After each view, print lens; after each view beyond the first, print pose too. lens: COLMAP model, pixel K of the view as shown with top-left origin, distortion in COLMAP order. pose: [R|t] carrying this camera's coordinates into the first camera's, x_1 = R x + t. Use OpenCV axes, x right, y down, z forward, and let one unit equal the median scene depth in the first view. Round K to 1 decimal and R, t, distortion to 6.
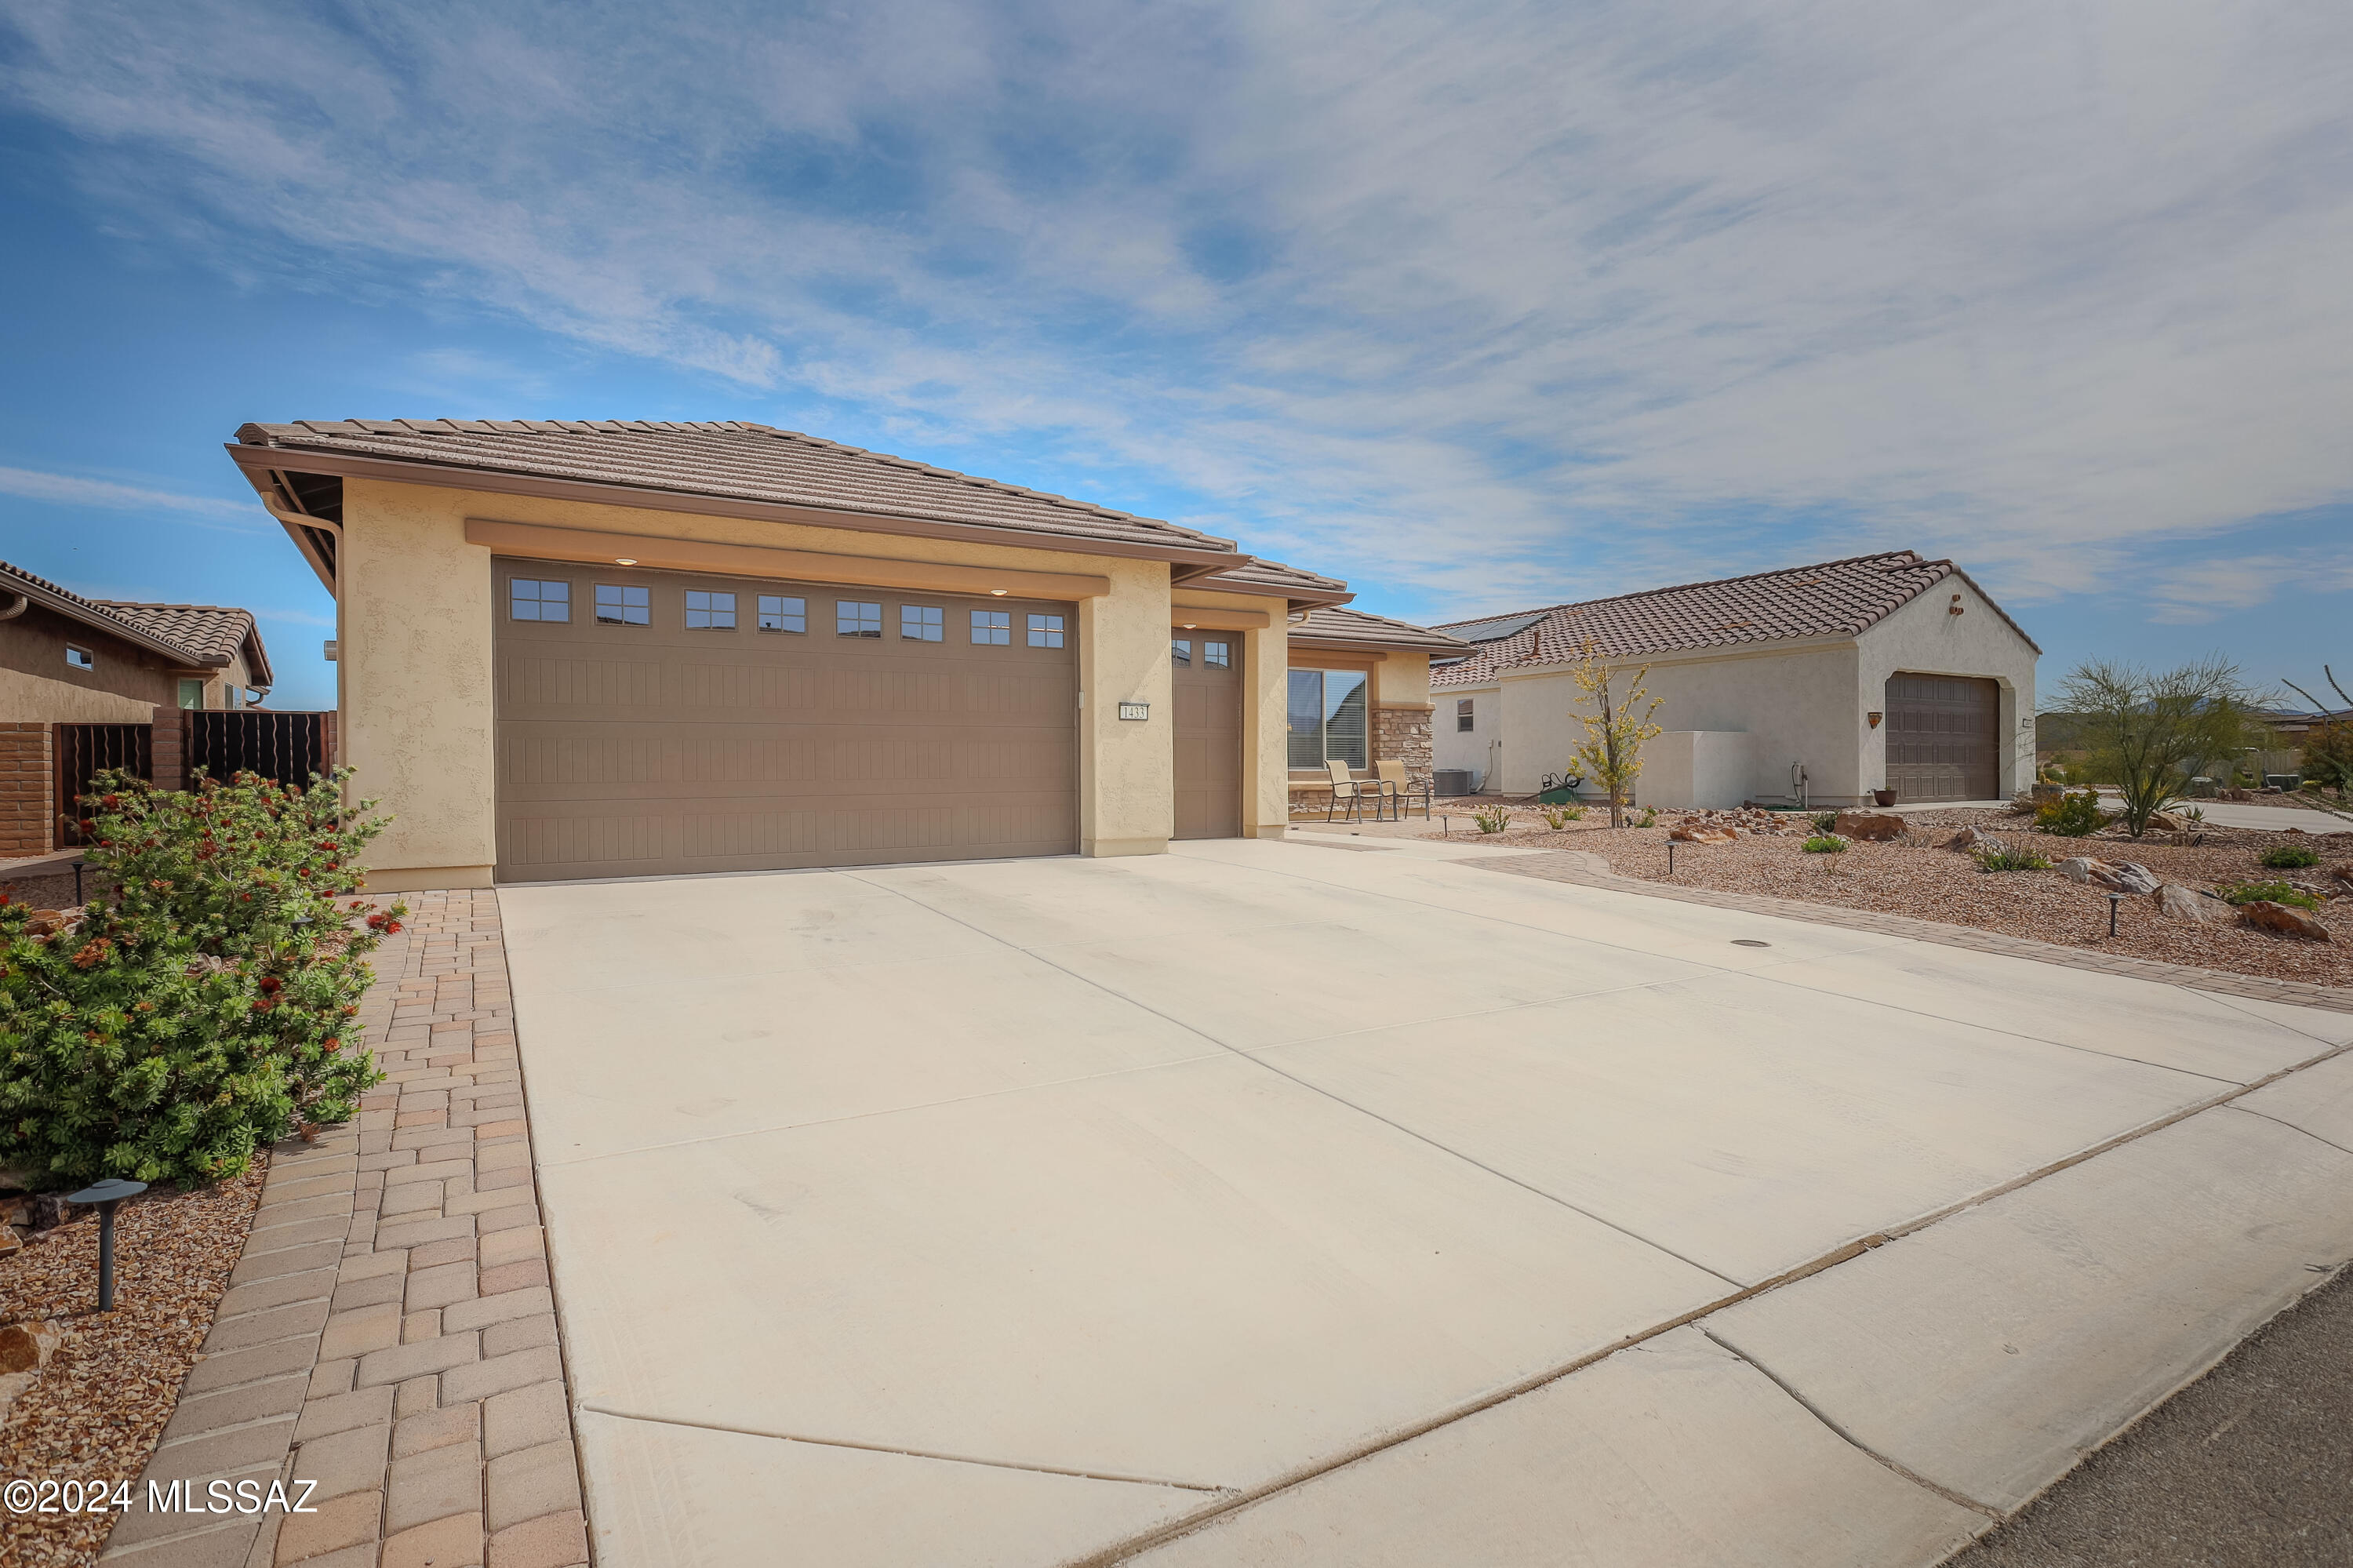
lens RADIAL K [[1147.0, 0, 1178.0], [0, 1147.0, 776.5], [0, 0, 1]] dist [0.001734, 0.001149]
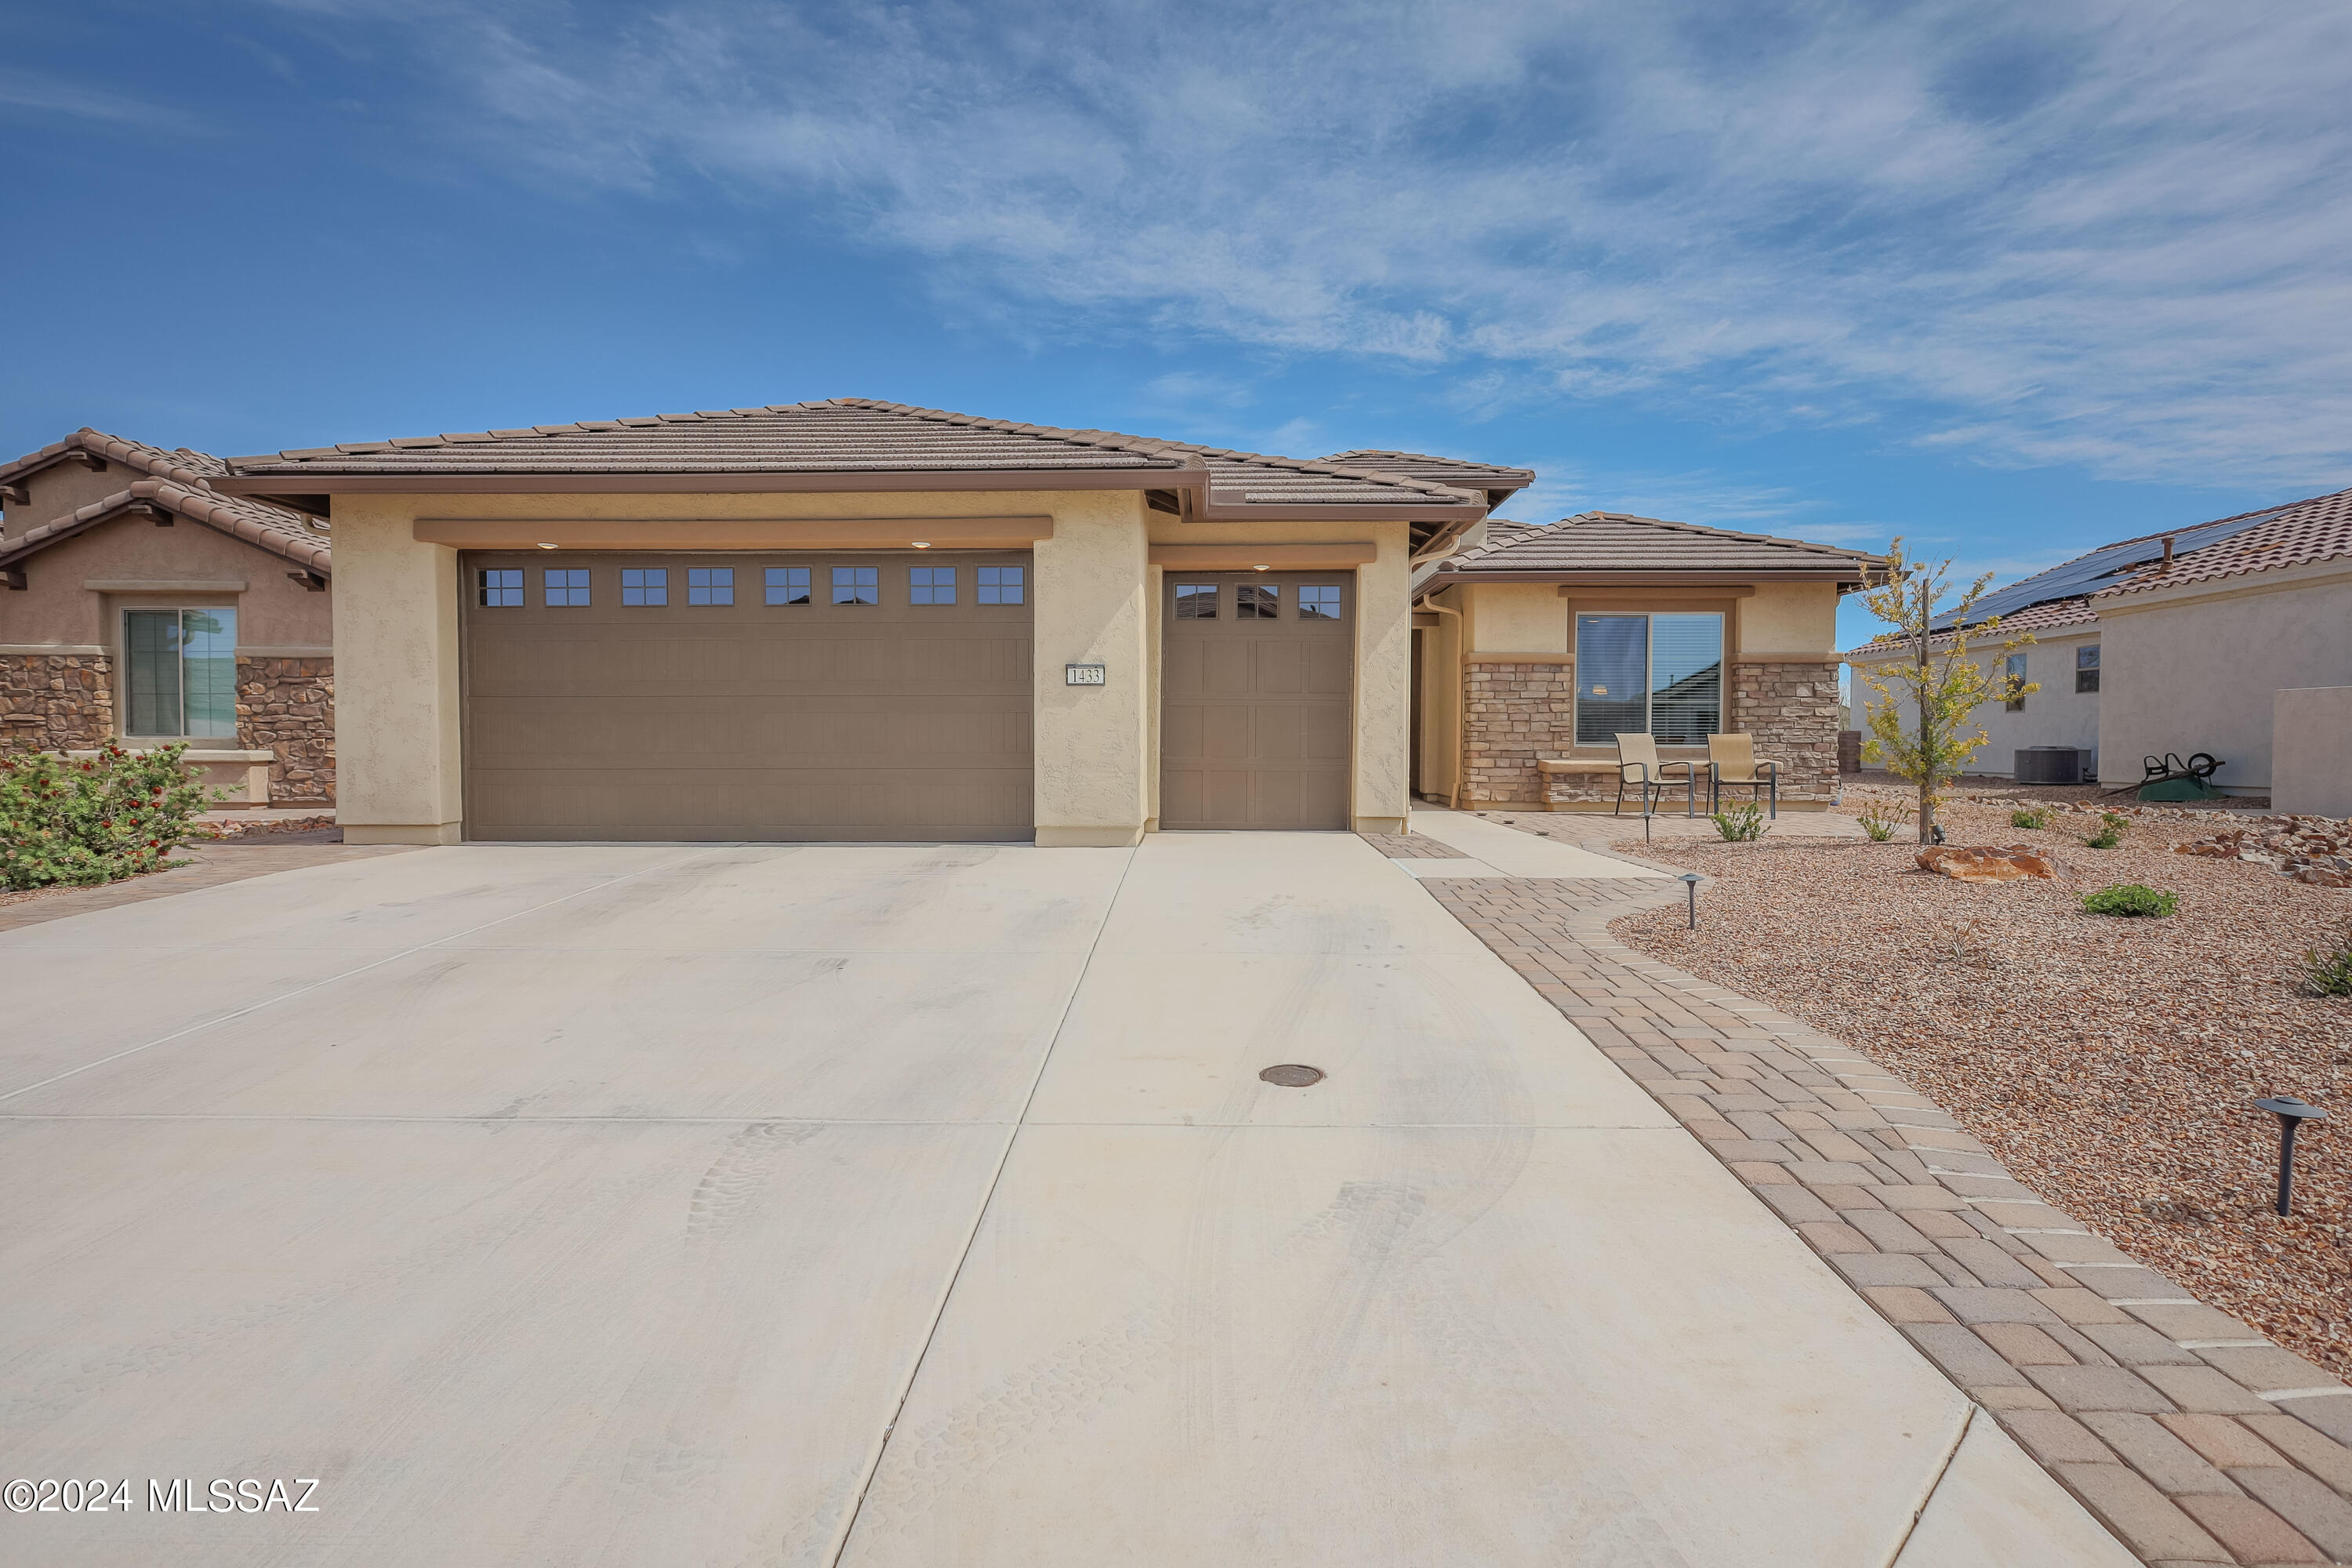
lens RADIAL K [[1154.0, 0, 1177.1], [0, 1154.0, 778.9], [0, 0, 1]] dist [0.000247, 0.002155]
pose [[0.839102, 0.026329, -0.543337, 0.275346], [-0.010387, 0.999421, 0.032389, -0.005178], [0.543875, -0.021534, 0.838890, 0.189595]]
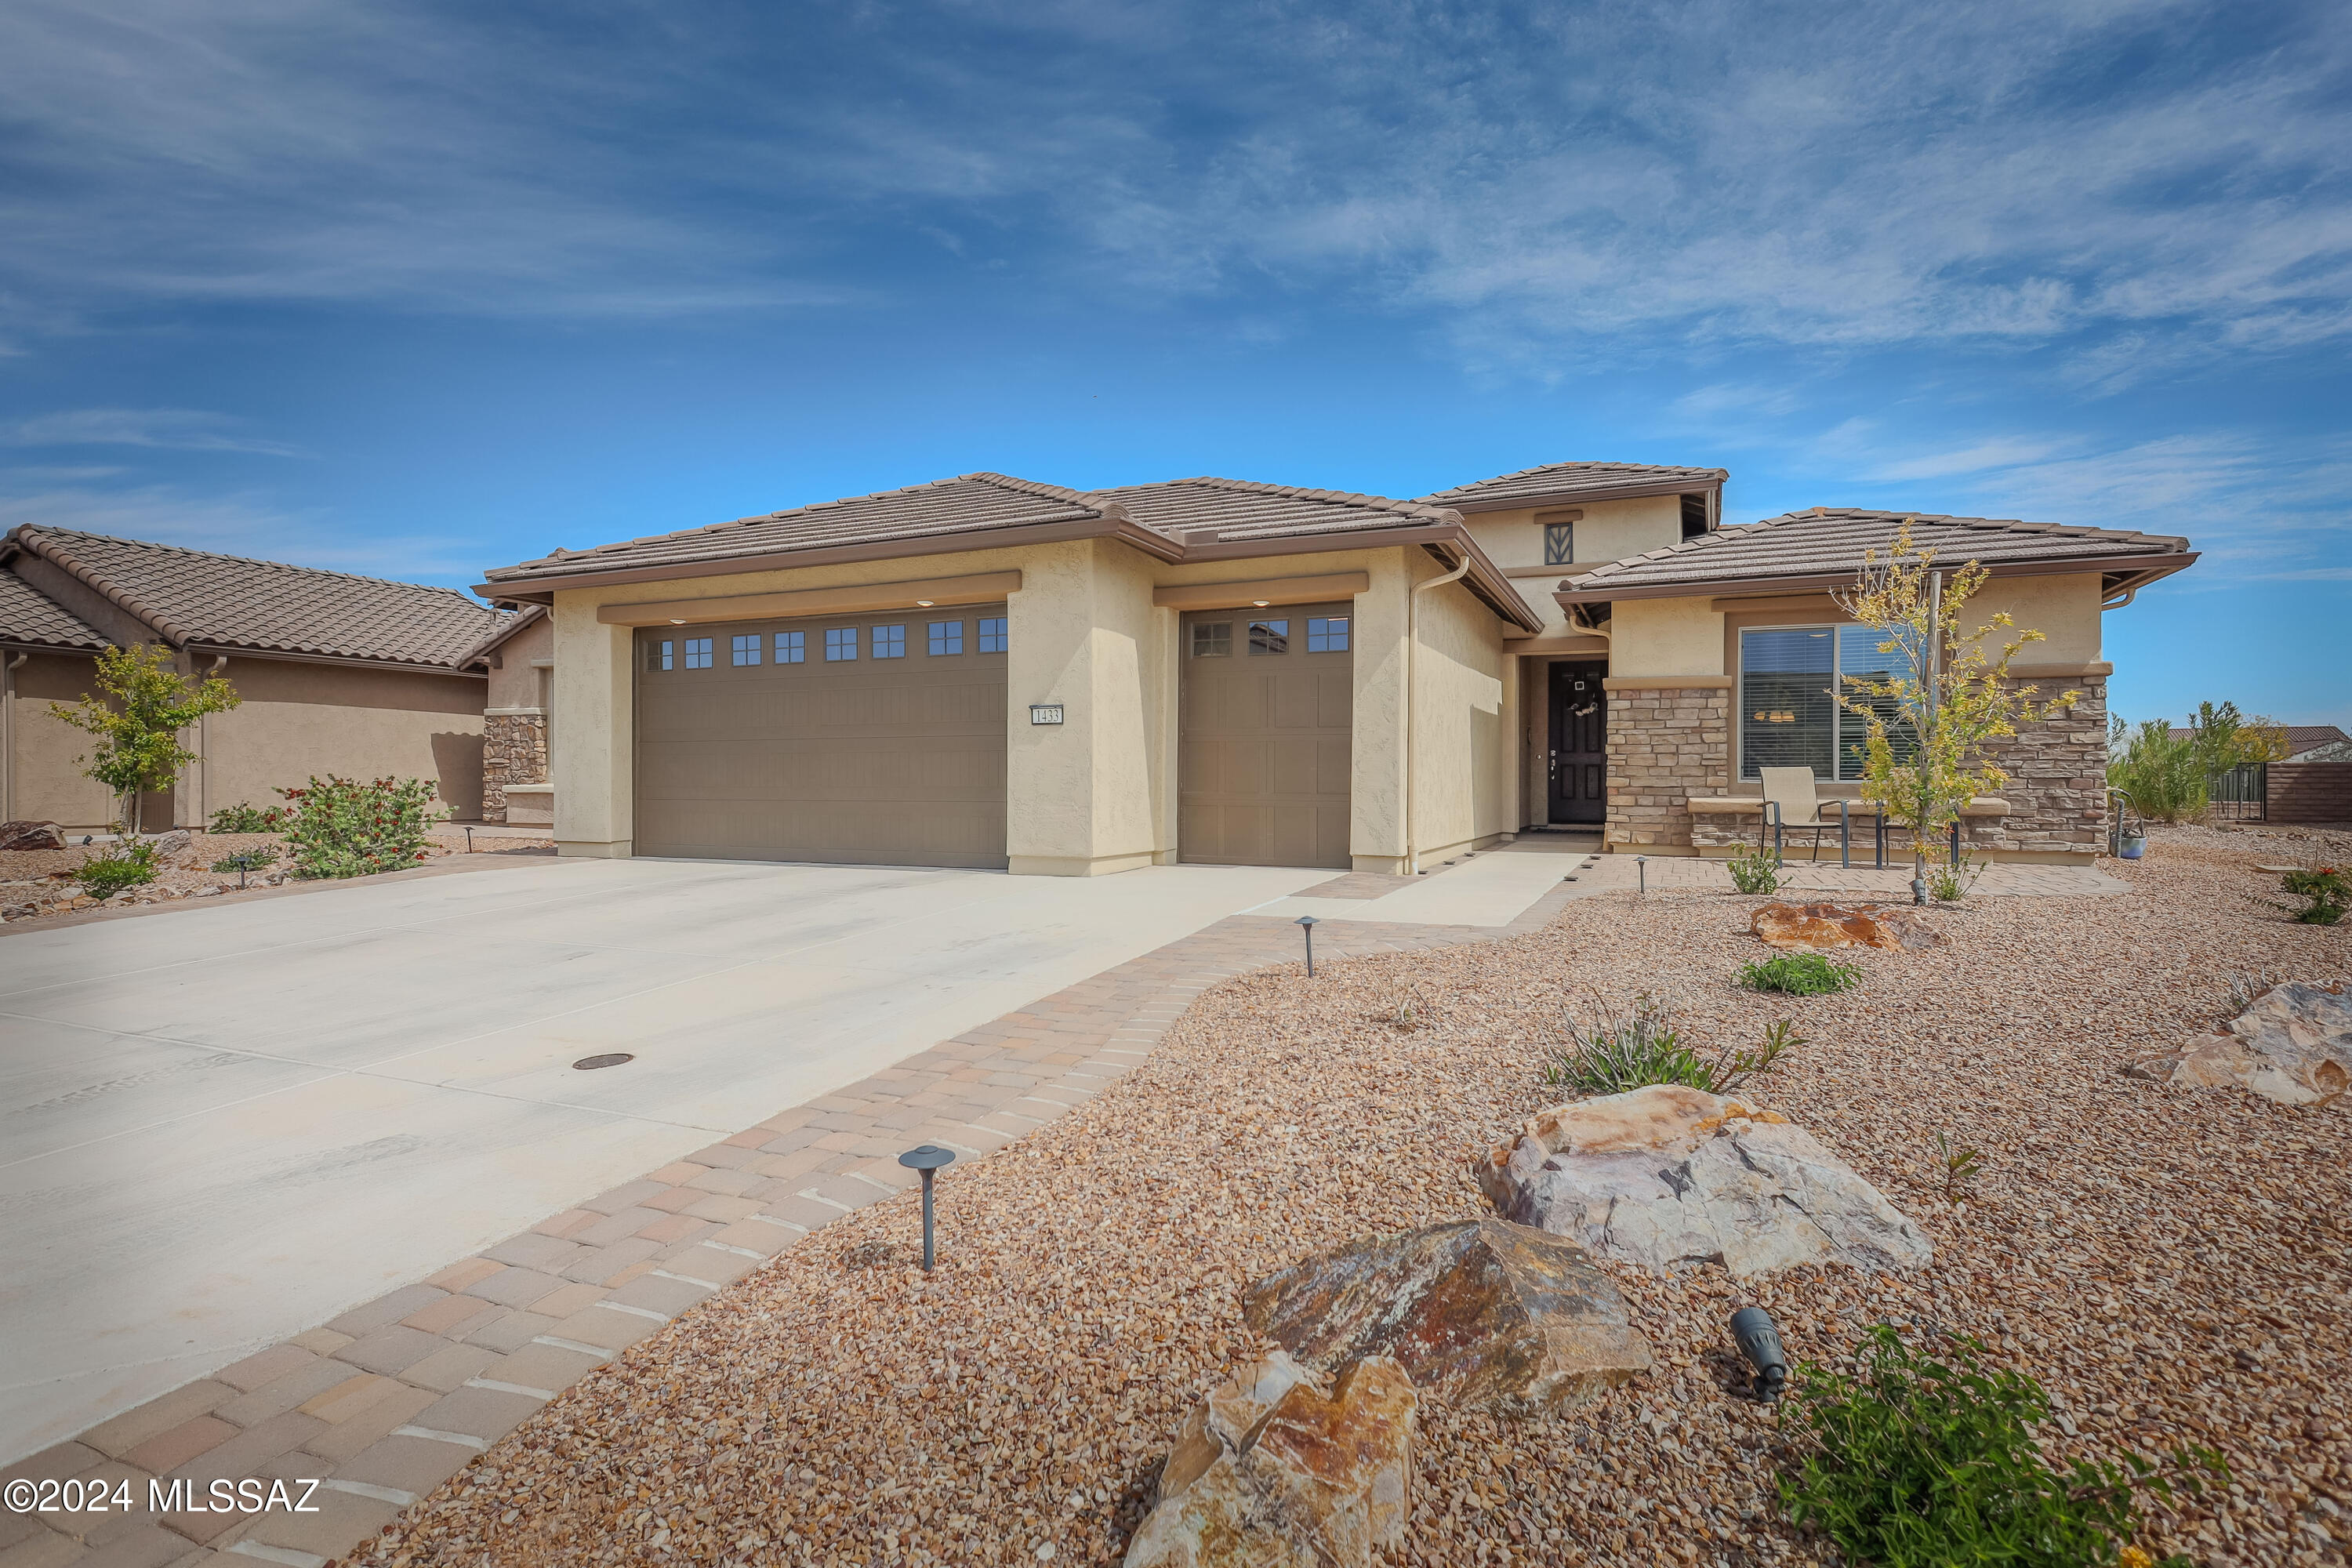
lens RADIAL K [[1162.4, 0, 1187.3], [0, 1162.4, 780.3], [0, 0, 1]] dist [0.001321, 0.000174]
pose [[0.563910, 0.009658, -0.825780, 0.447217], [-0.008763, 0.999945, 0.005711, -0.006813], [0.825790, 0.004016, 0.563963, 0.333623]]
